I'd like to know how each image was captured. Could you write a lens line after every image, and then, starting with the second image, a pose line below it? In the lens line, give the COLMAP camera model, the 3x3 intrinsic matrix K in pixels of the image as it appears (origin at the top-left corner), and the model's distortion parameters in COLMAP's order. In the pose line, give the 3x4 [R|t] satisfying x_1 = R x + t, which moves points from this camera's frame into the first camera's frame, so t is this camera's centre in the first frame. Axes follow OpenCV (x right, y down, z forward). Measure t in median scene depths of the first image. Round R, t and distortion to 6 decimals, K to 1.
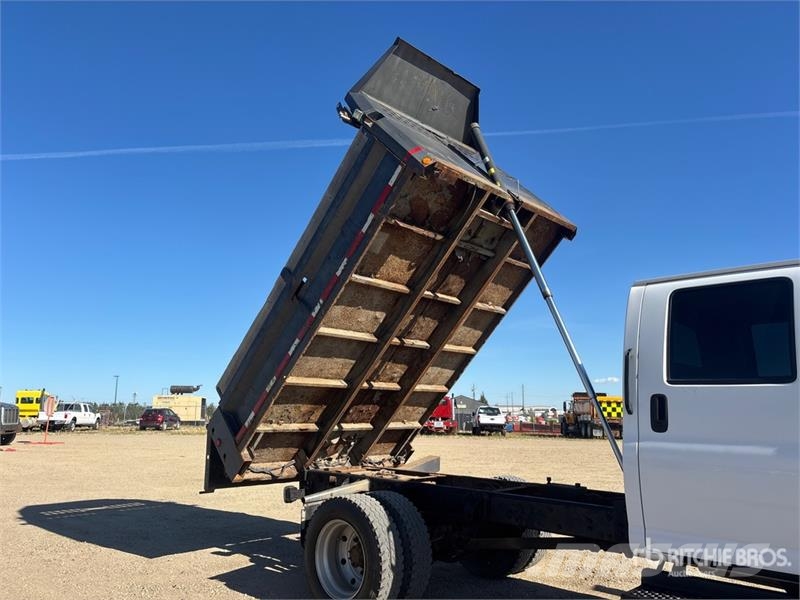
lens RADIAL K [[602.1, 0, 400.1], [0, 602.1, 299.2], [0, 0, 1]] dist [0.042330, -0.039494]
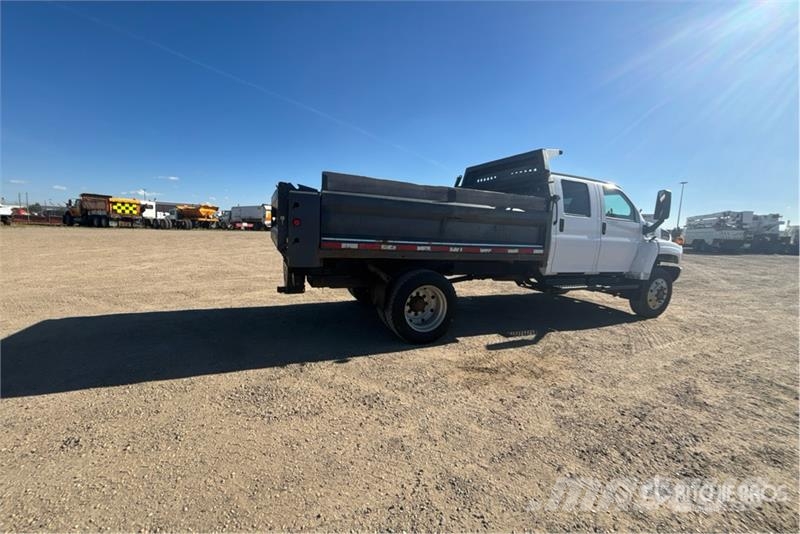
lens RADIAL K [[322.3, 0, 401.3], [0, 322.3, 268.1], [0, 0, 1]] dist [-0.000609, -0.001155]
pose [[0.412077, -0.109051, 0.904600, -0.220971], [-0.209998, 0.954716, 0.210754, 0.040580], [-0.886619, -0.276811, 0.370516, 0.194716]]
